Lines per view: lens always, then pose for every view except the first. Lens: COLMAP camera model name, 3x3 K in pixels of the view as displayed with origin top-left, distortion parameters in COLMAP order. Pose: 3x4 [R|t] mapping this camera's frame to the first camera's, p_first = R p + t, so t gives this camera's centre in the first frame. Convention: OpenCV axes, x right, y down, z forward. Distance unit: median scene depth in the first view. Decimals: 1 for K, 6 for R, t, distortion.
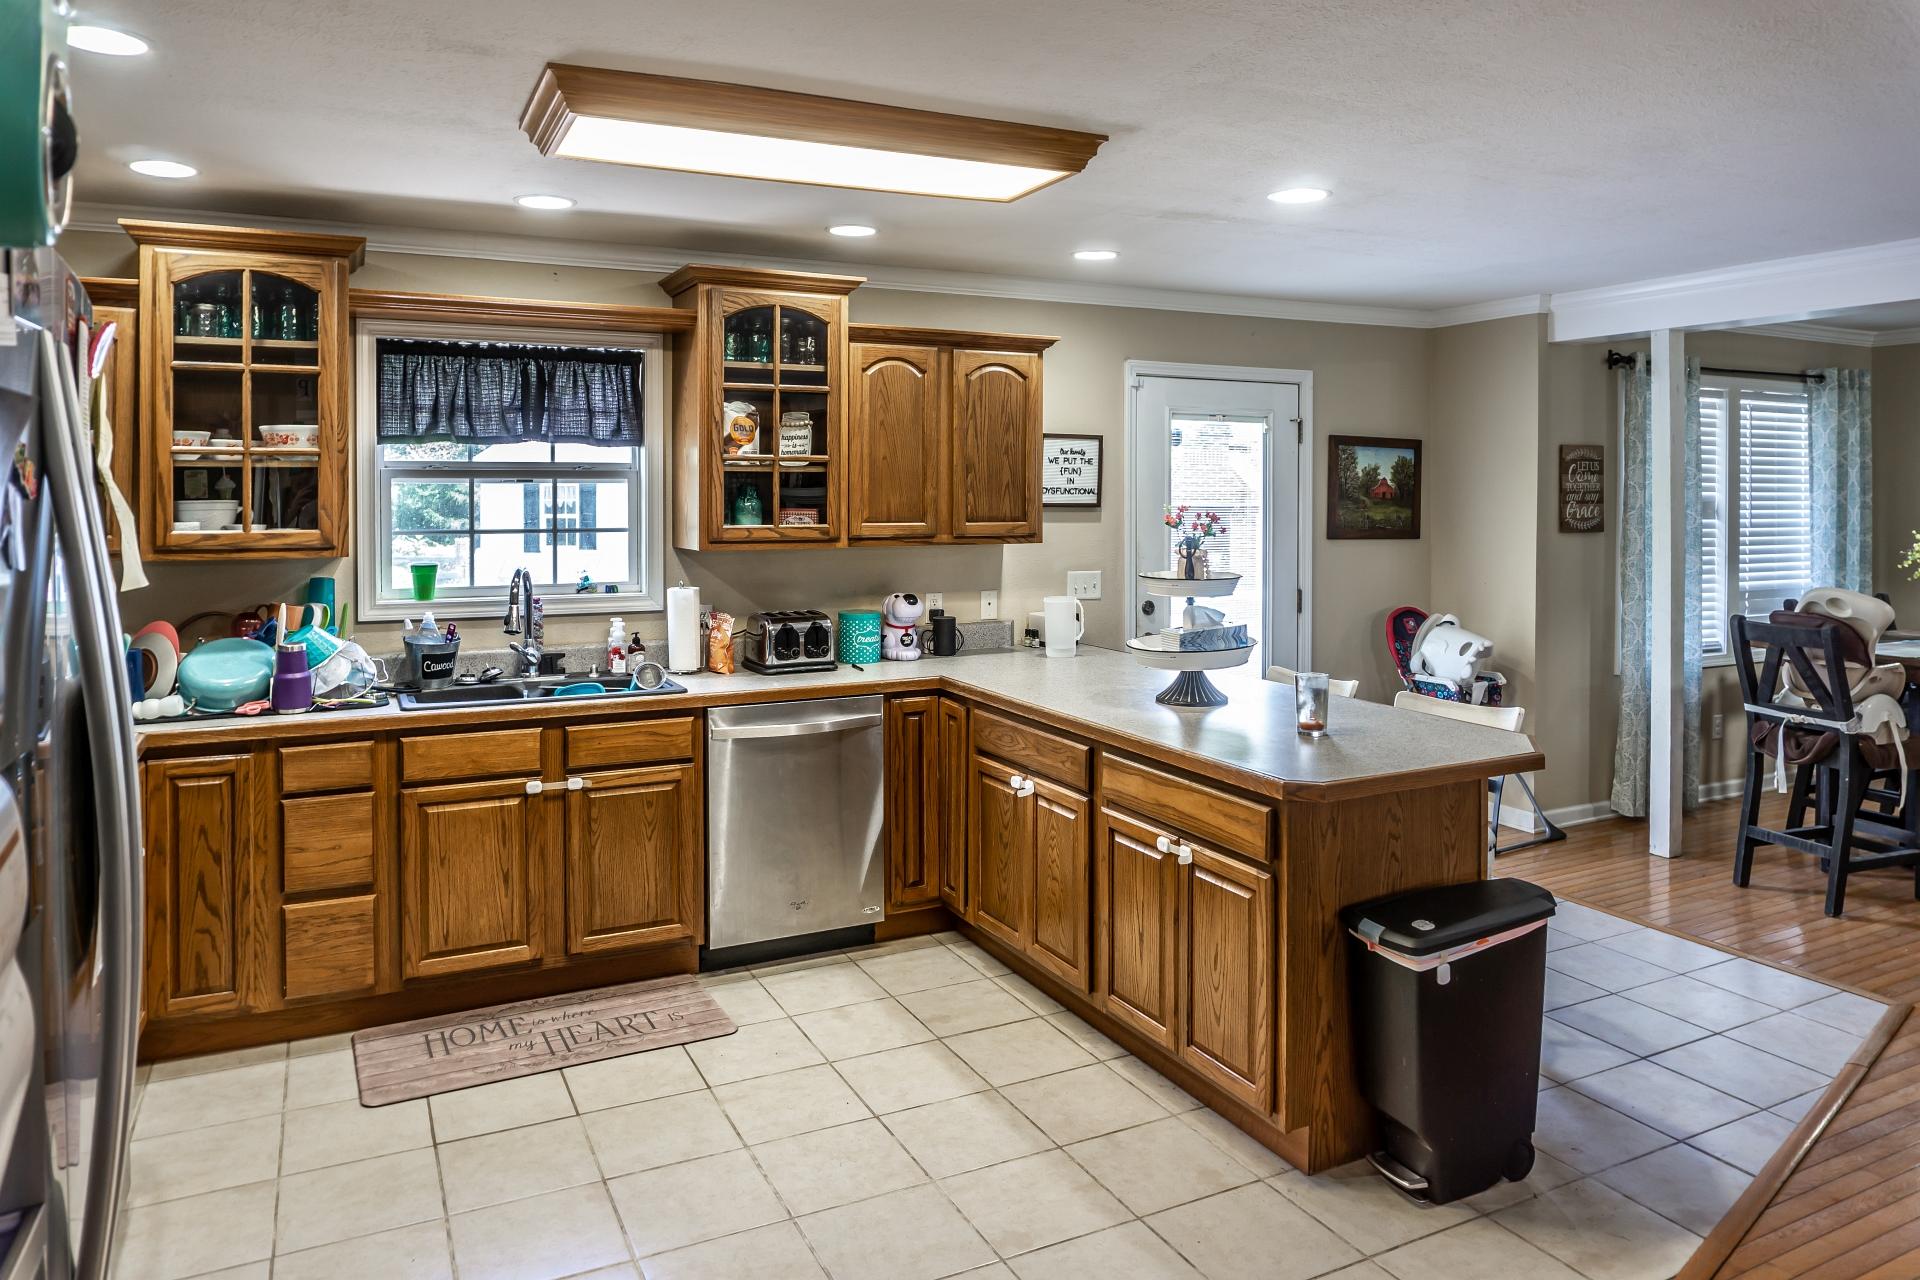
lens RADIAL K [[1272.1, 0, 960.5], [0, 1272.1, 537.2], [0, 0, 1]] dist [-0.021908, 0.004114]
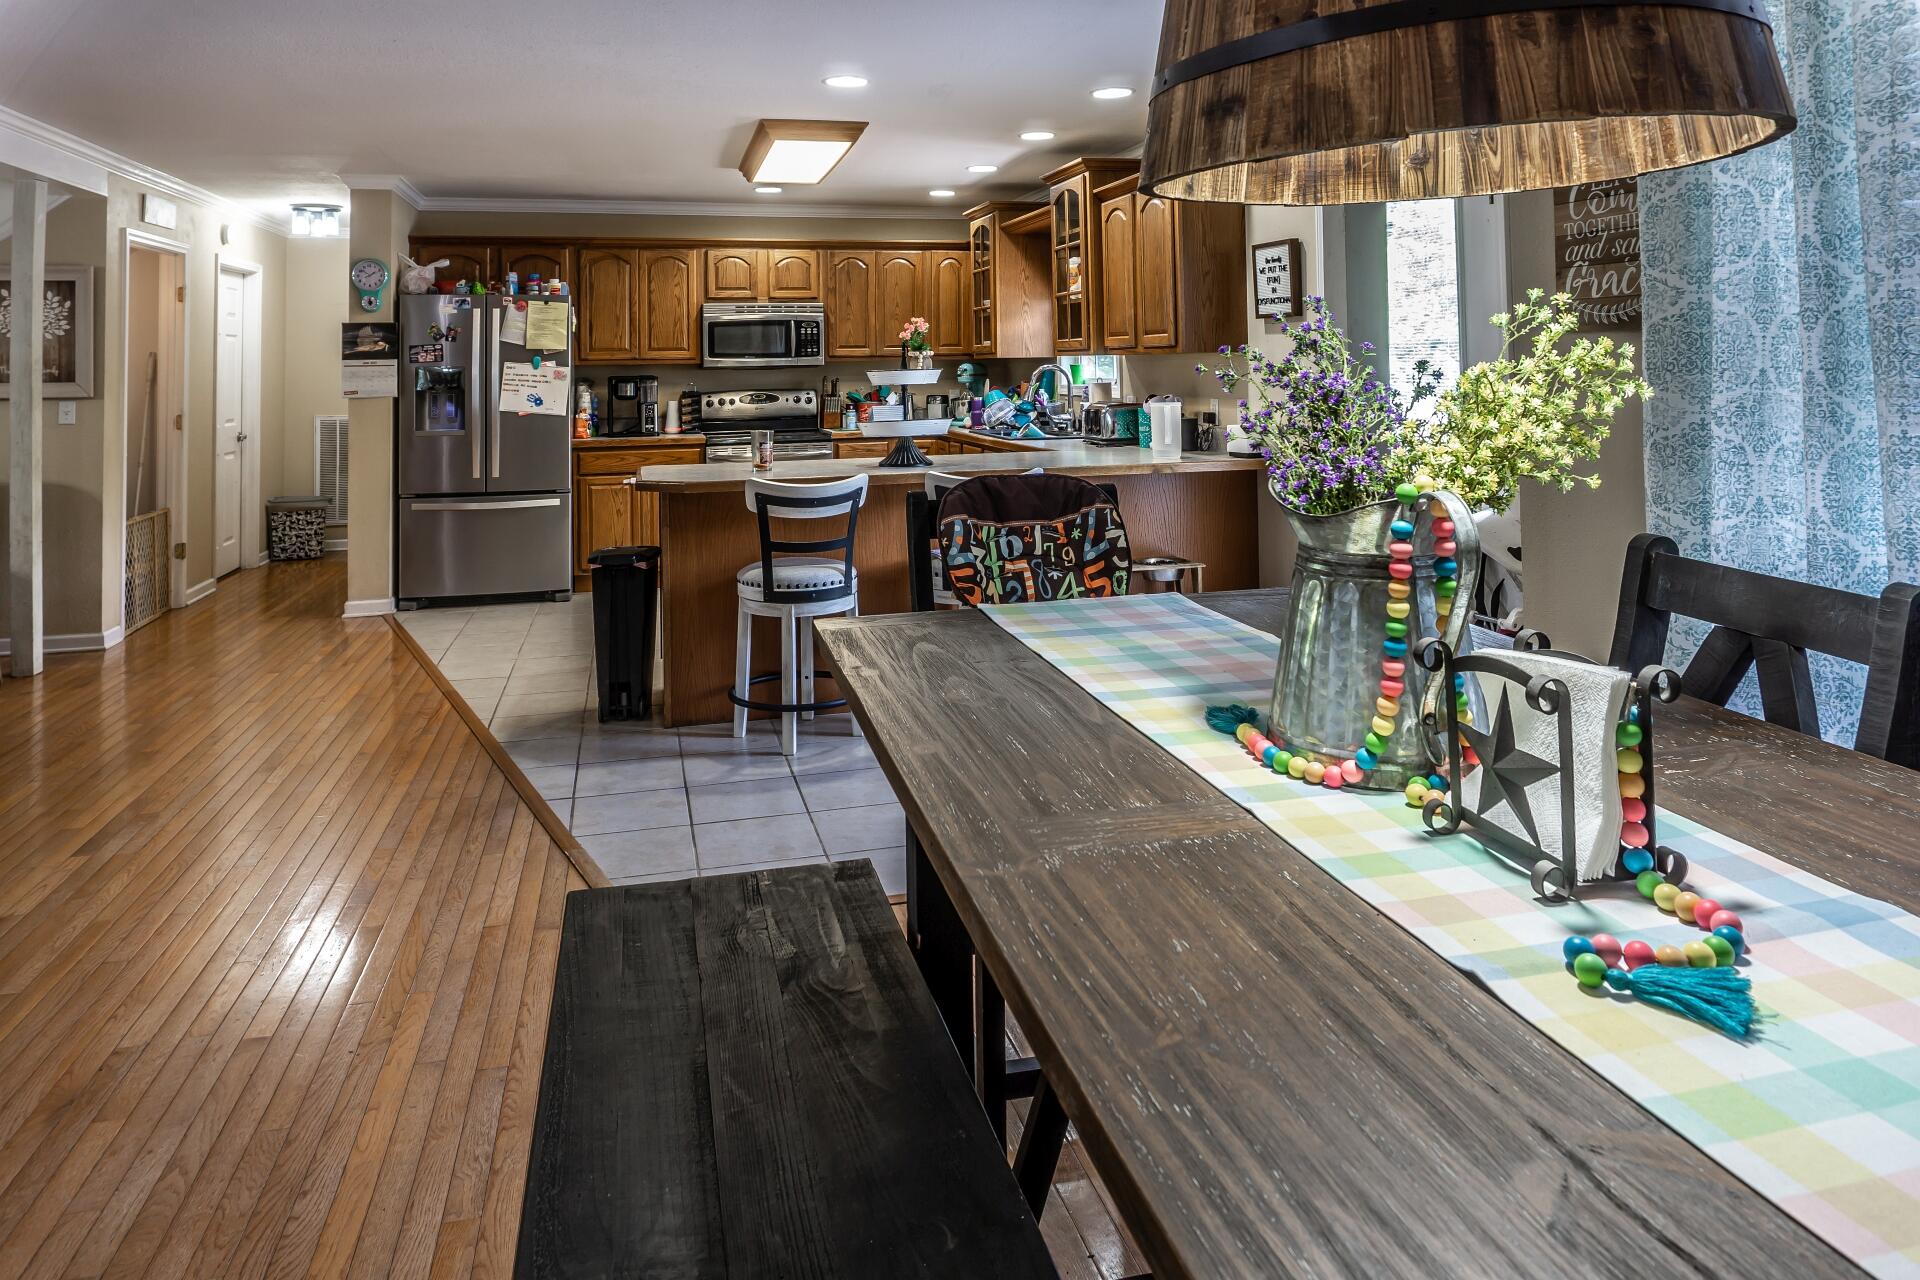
lens RADIAL K [[1253.4, 0, 1000.7], [0, 1253.4, 330.3], [0, 0, 1]] dist [-0.003069, -0.028844]
pose [[-0.183742, -0.022910, -0.982707, 1.493900], [-0.017704, 0.999643, -0.019994, 0.011992], [0.982815, 0.013724, -0.184082, 1.378964]]
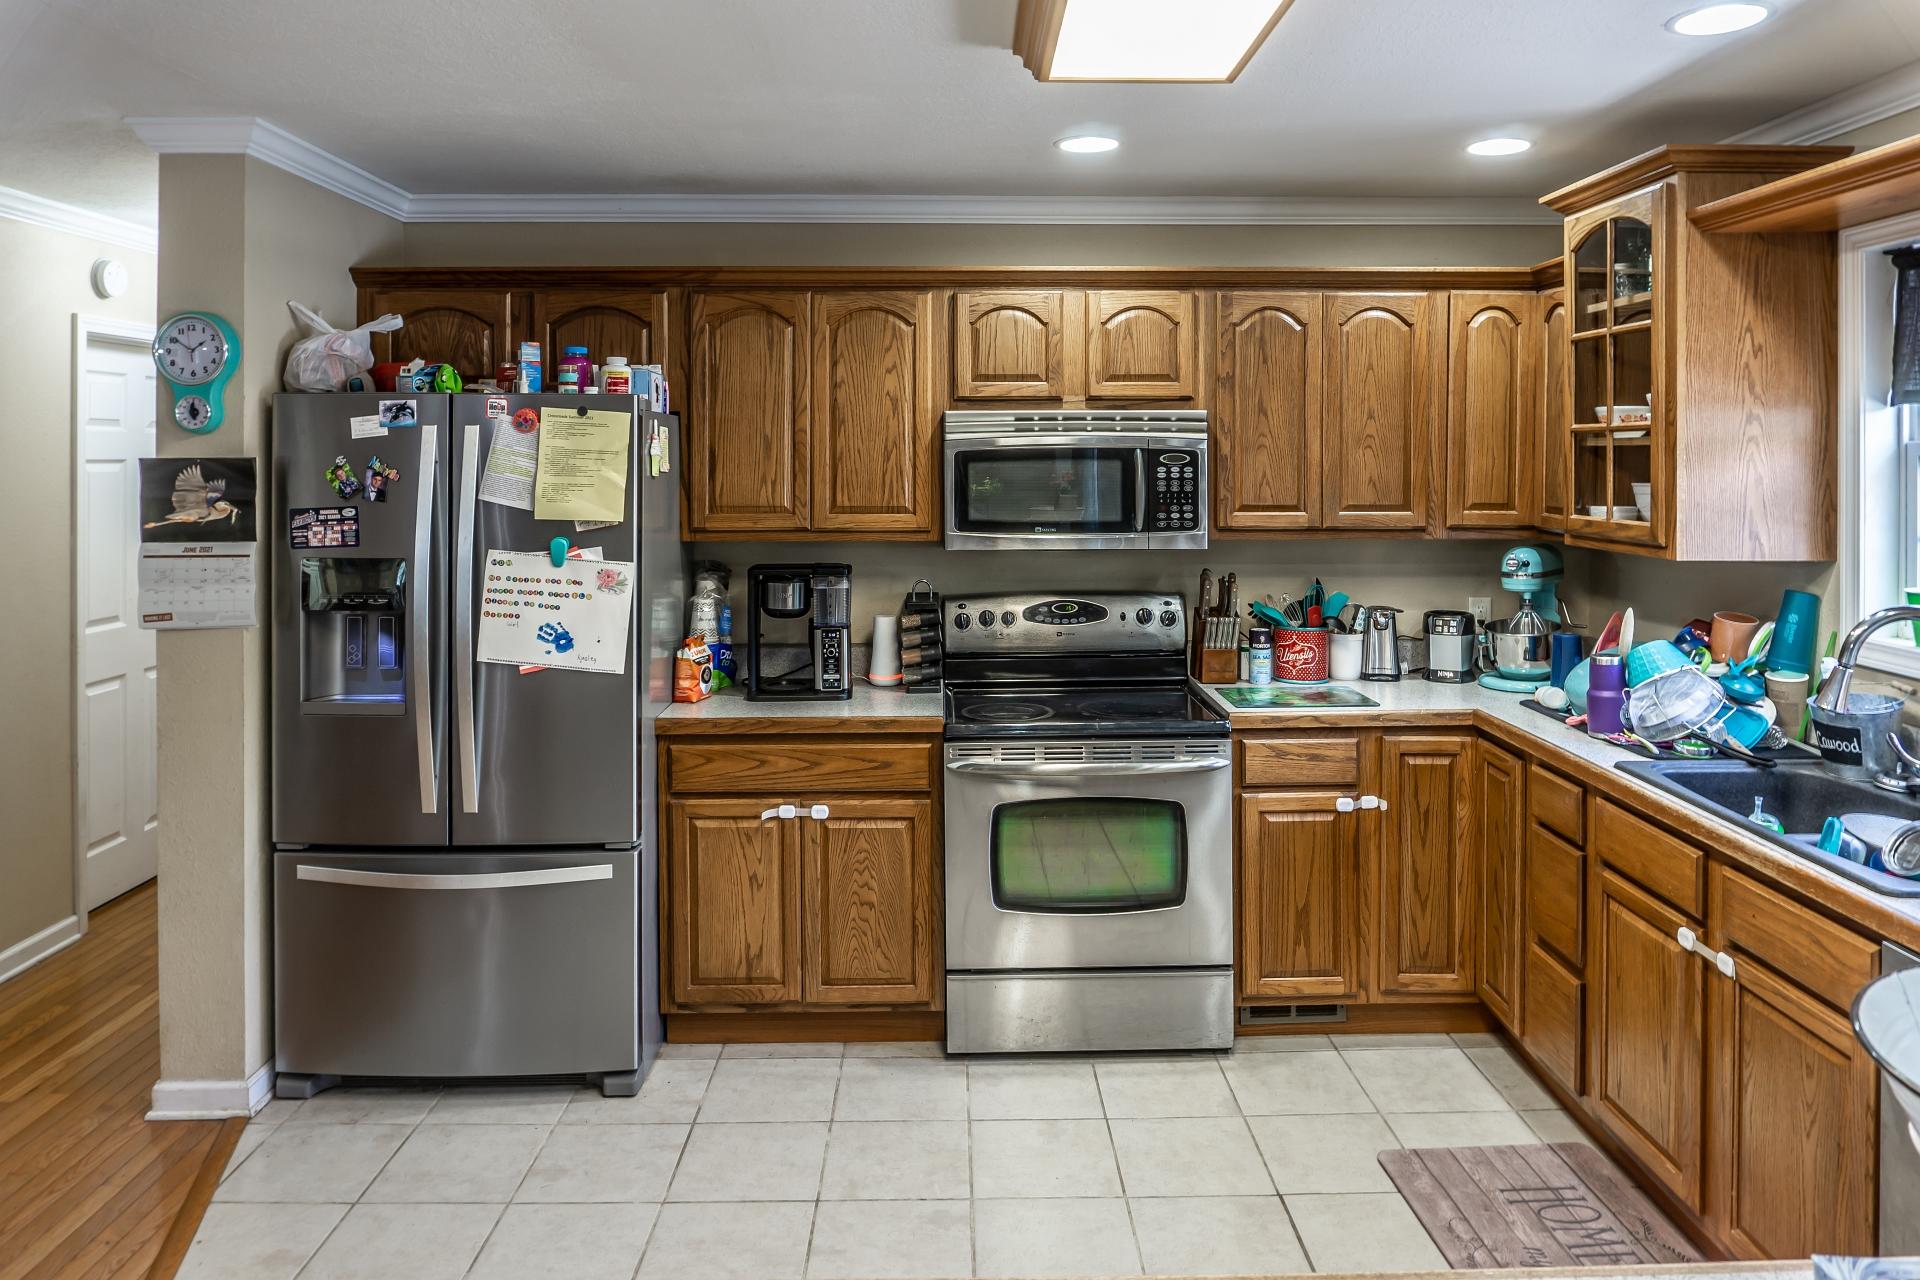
lens RADIAL K [[1267.3, 0, 961.5], [0, 1267.3, 480.0], [0, 0, 1]] dist [-0.017023, -0.000382]
pose [[-0.434727, 0.020048, -0.900339, 0.395670], [-0.028905, 0.998926, 0.036200, -0.048451], [0.900098, 0.041762, -0.433681, 0.937005]]
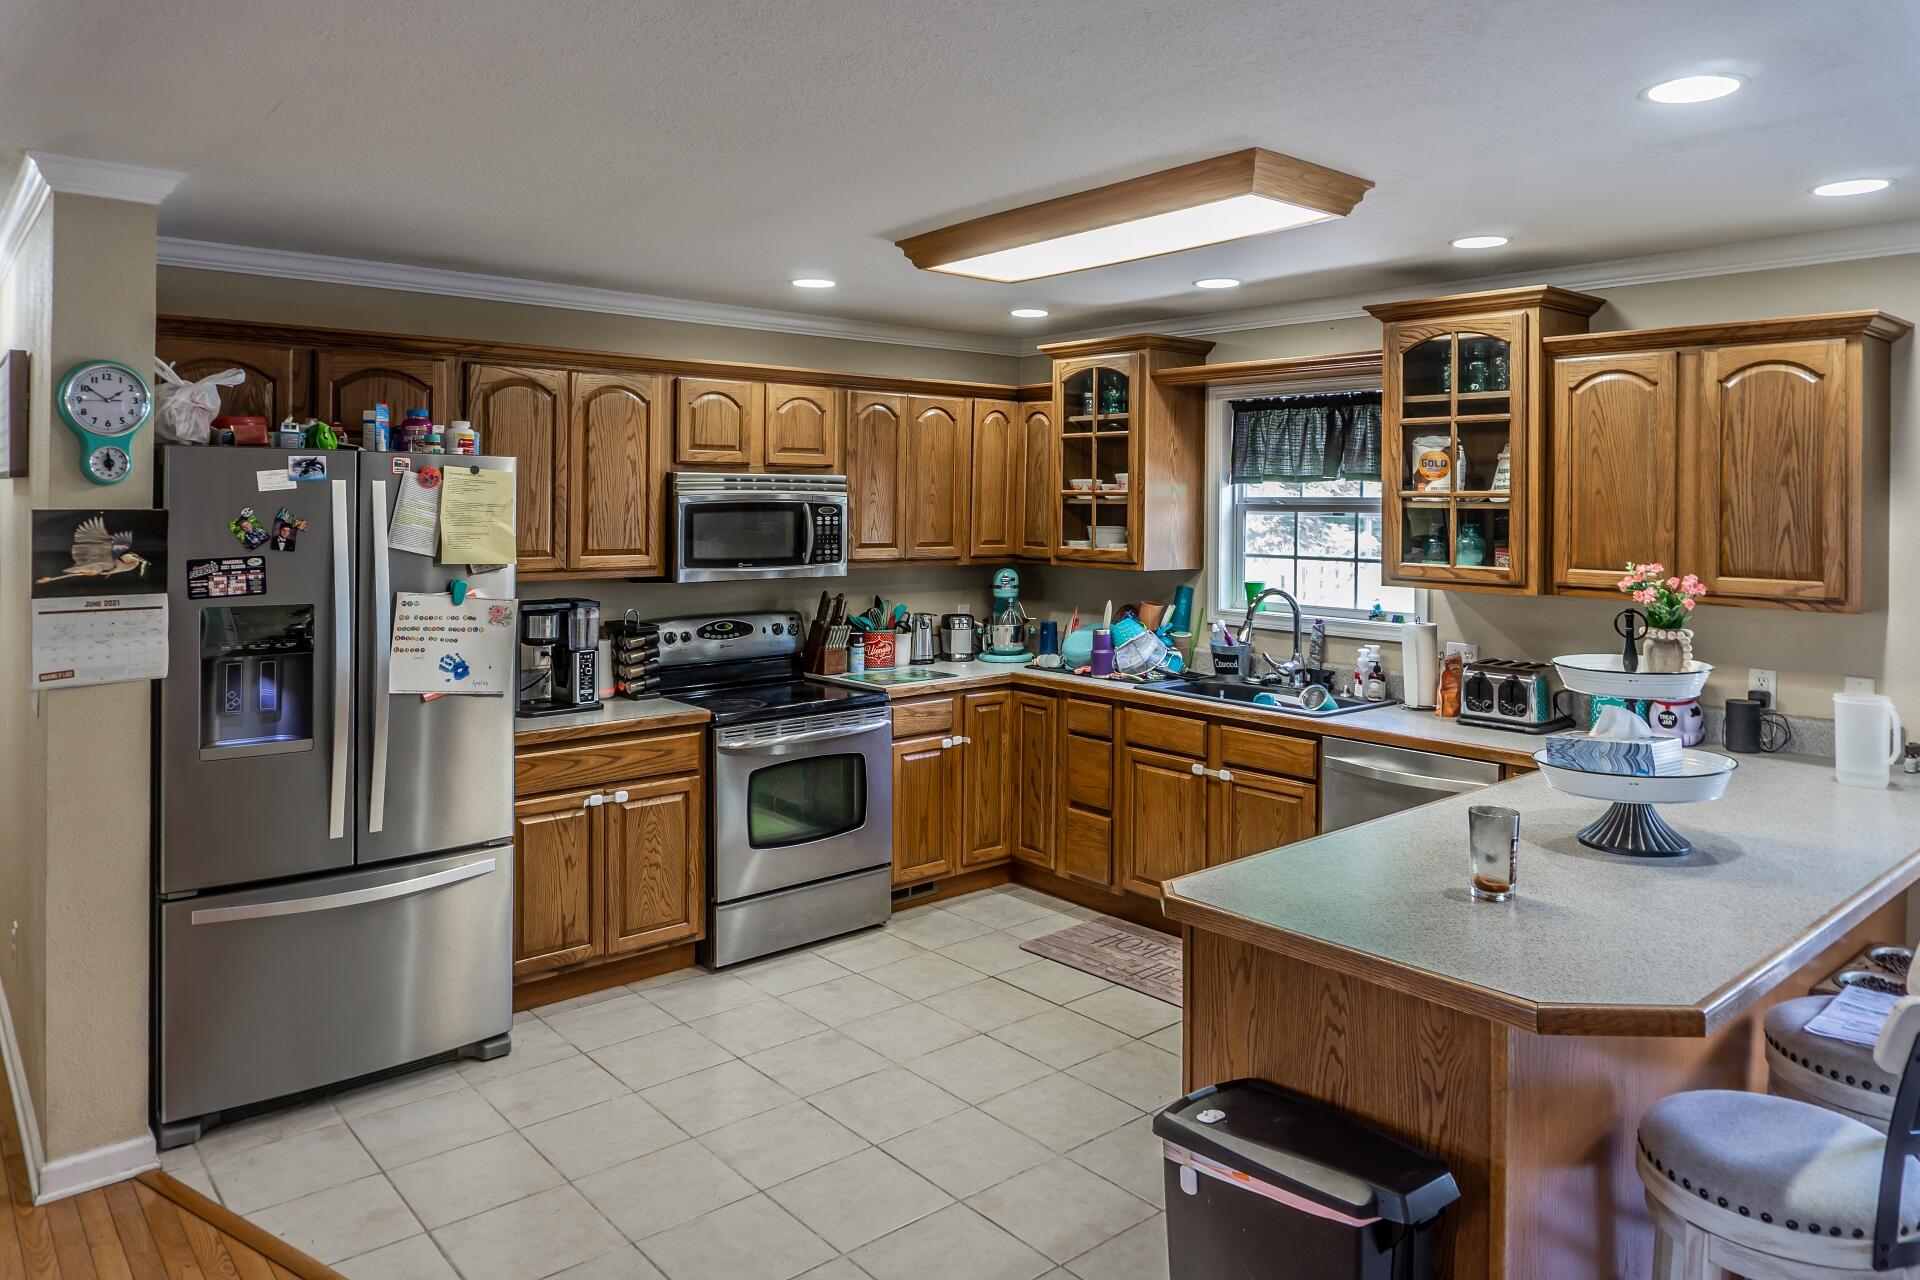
lens RADIAL K [[1272.1, 0, 960.5], [0, 1272.1, 537.2], [0, 0, 1]] dist [-0.021908, 0.004114]
pose [[0.244844, 0.030740, -0.969075, 0.777243], [-0.040588, 0.998946, 0.021433, -0.040749], [0.968713, 0.034086, 0.245834, 0.475530]]
